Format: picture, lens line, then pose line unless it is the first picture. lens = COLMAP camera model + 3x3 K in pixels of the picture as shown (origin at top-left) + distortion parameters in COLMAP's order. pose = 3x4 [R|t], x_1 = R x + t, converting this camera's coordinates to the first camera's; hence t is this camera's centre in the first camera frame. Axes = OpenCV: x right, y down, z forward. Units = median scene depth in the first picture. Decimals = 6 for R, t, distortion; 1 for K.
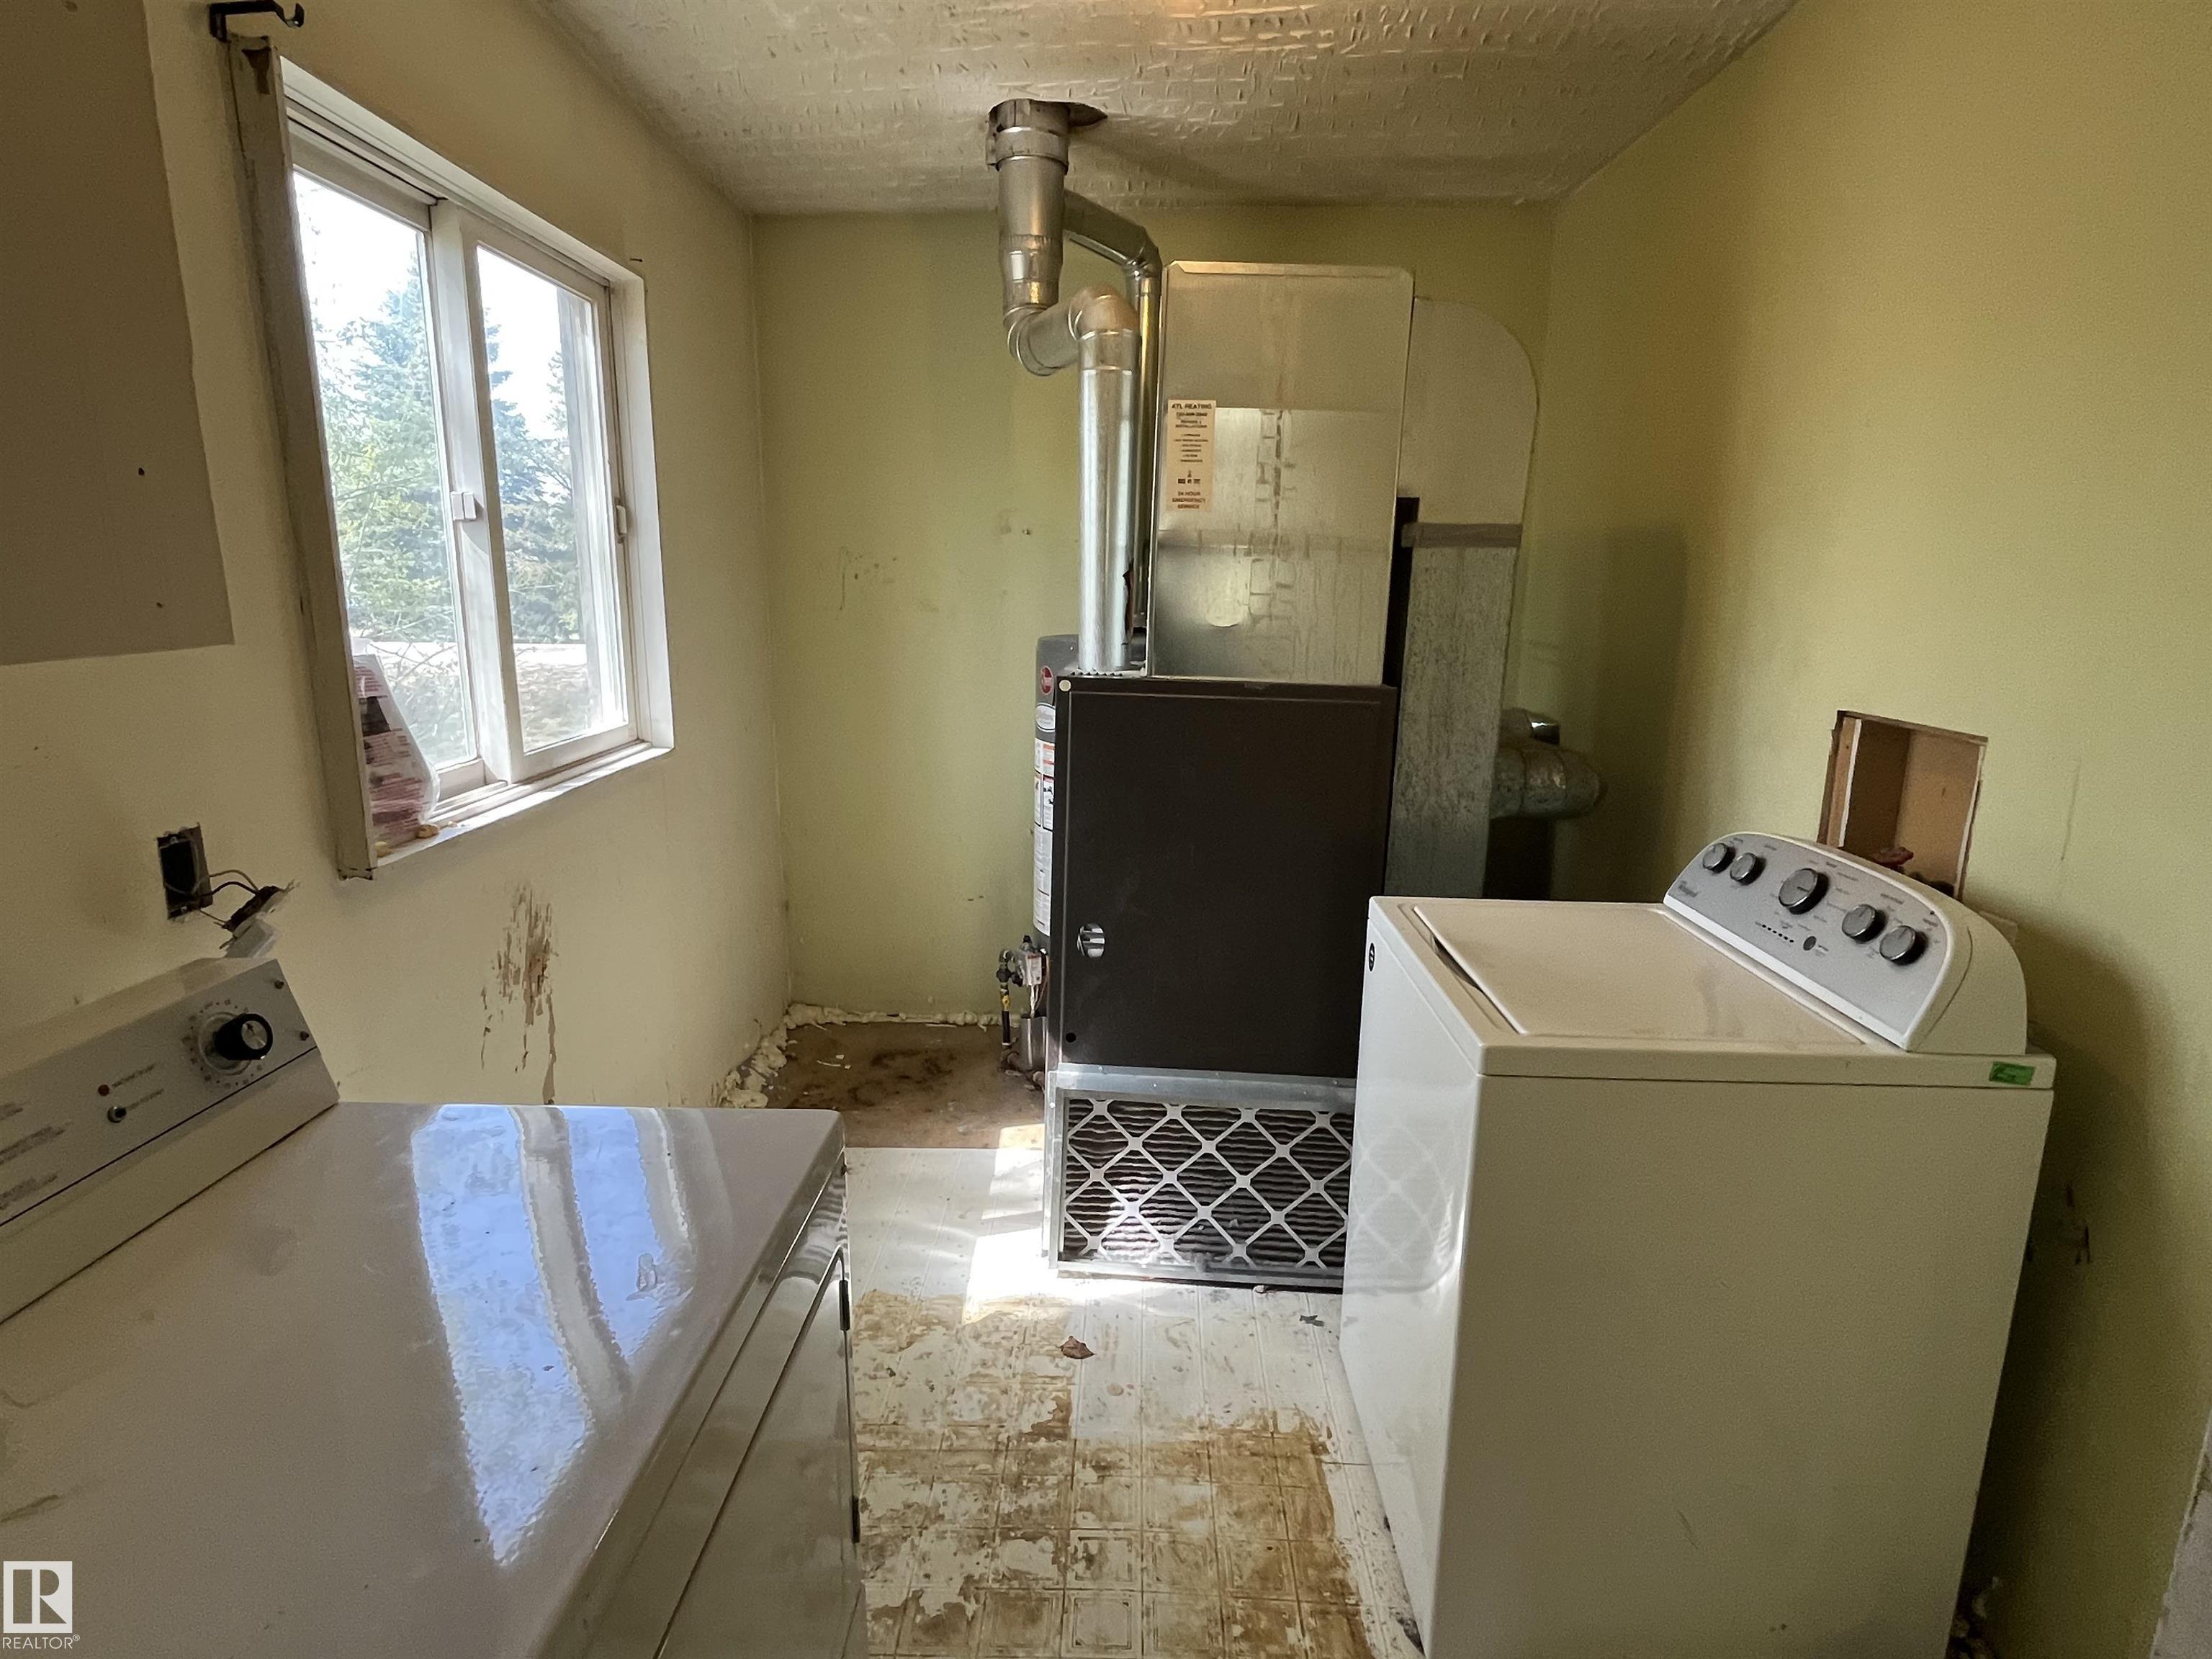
lens RADIAL K [[1183.8, 0, 1097.9], [0, 1183.8, 818.0], [0, 0, 1]] dist [-0.001317, -0.004015]
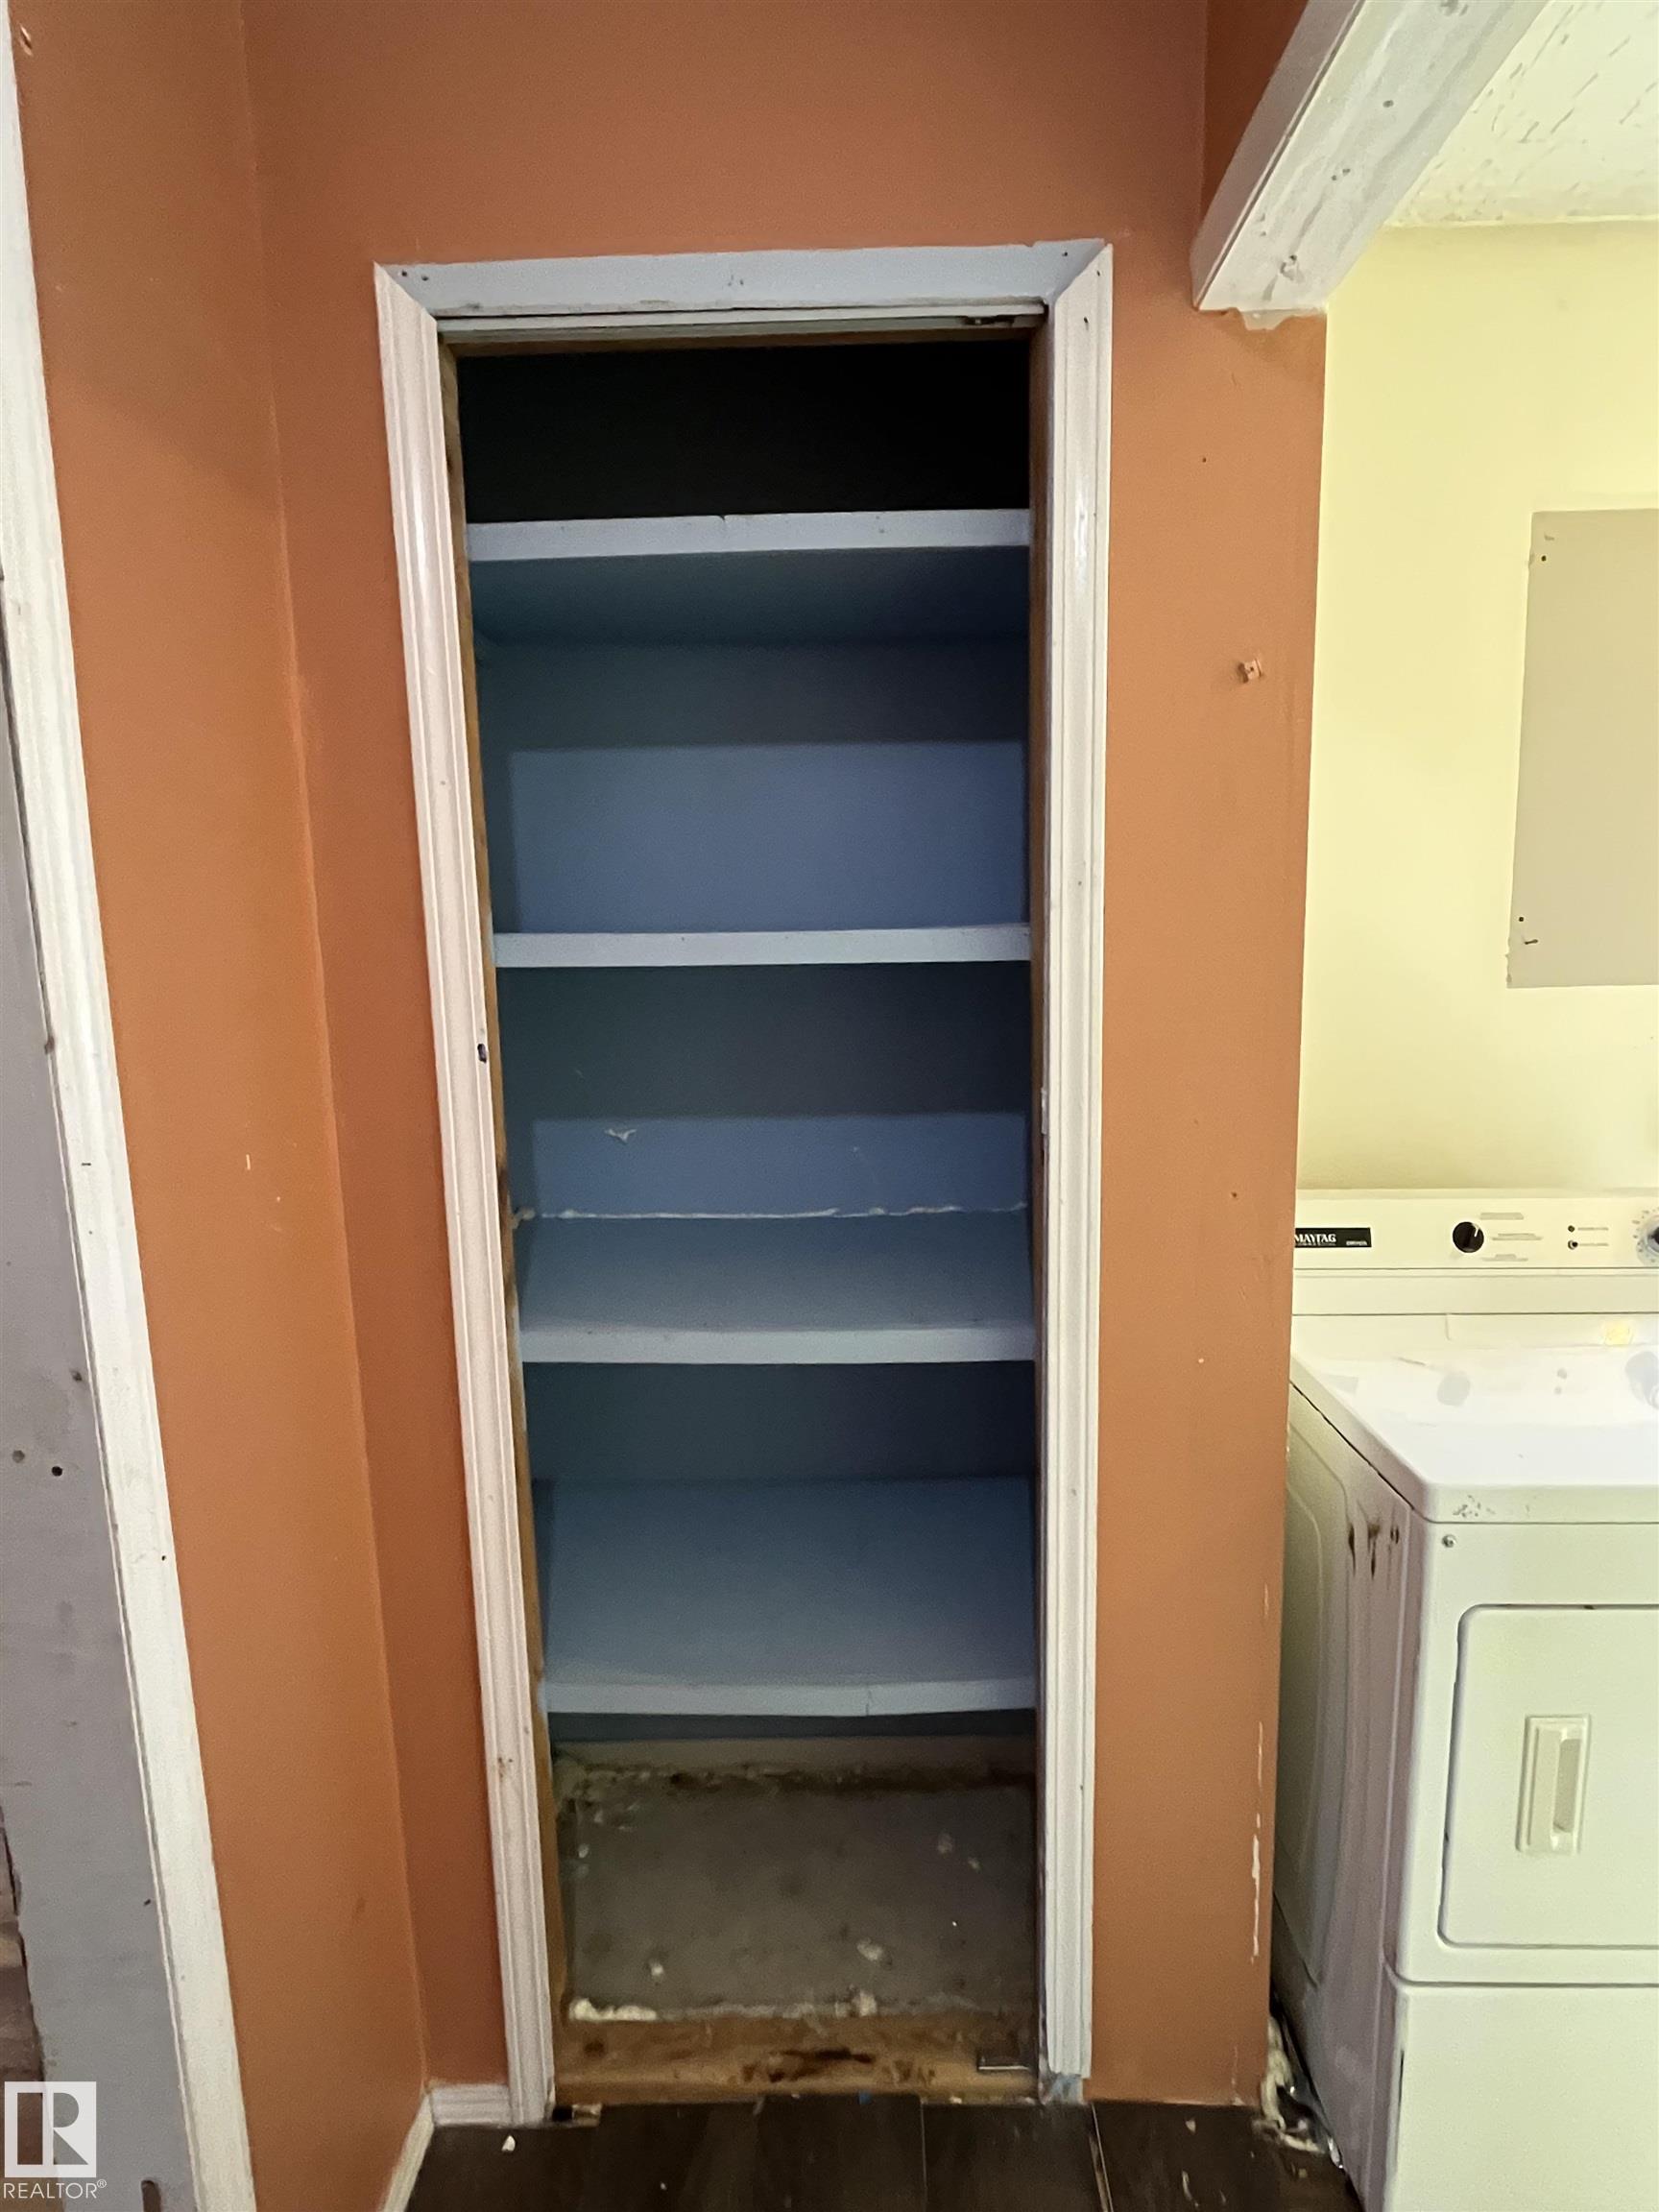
lens RADIAL K [[1183.8, 0, 832.9], [0, 1183.8, 1098.3], [0, 0, 1]] dist [-0.001317, -0.004015]
pose [[-0.000510, 0.136752, -0.990605, 0.368595], [-0.182457, 0.973964, 0.134549, 0.003773], [0.983214, 0.180811, 0.024455, -0.061706]]
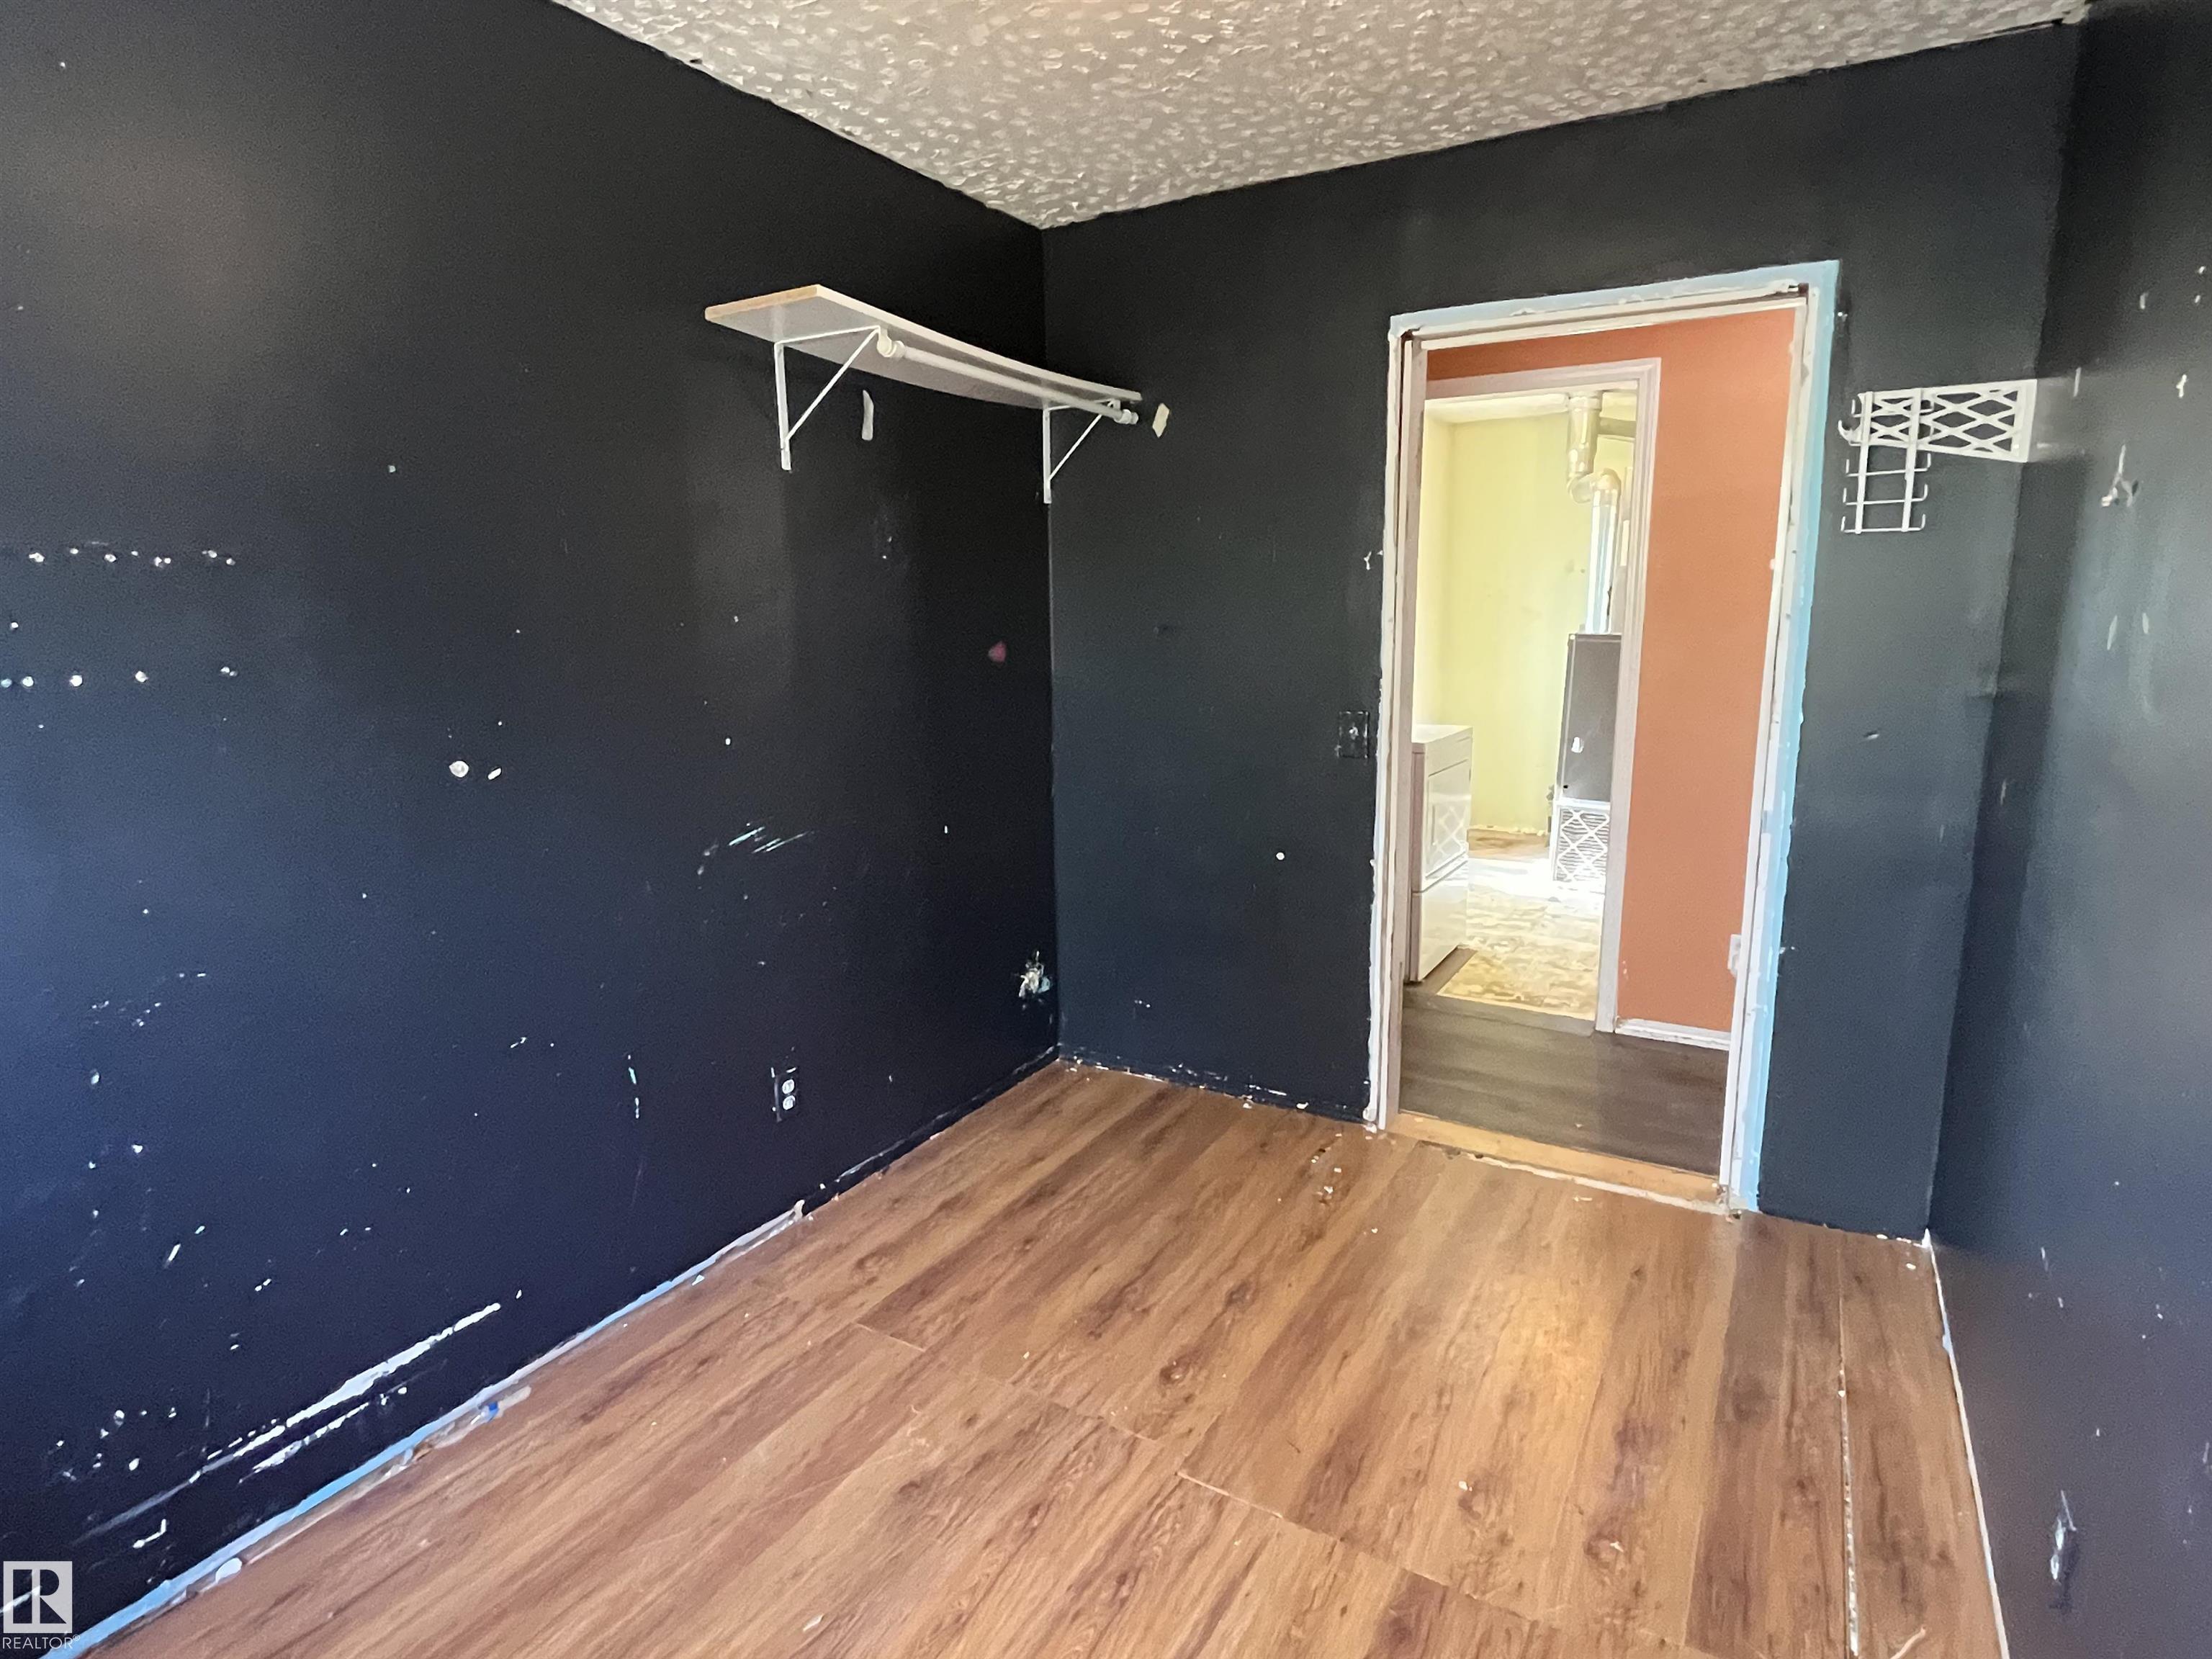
lens RADIAL K [[1183.8, 0, 1099.9], [0, 1183.8, 827.4], [0, 0, 1]] dist [-0.001317, -0.004015]
pose [[0.871405, 0.069312, -0.485644, 0.351215], [-0.080617, 0.996742, -0.002395, 0.380009], [0.483896, 0.041238, 0.874154, -1.670905]]
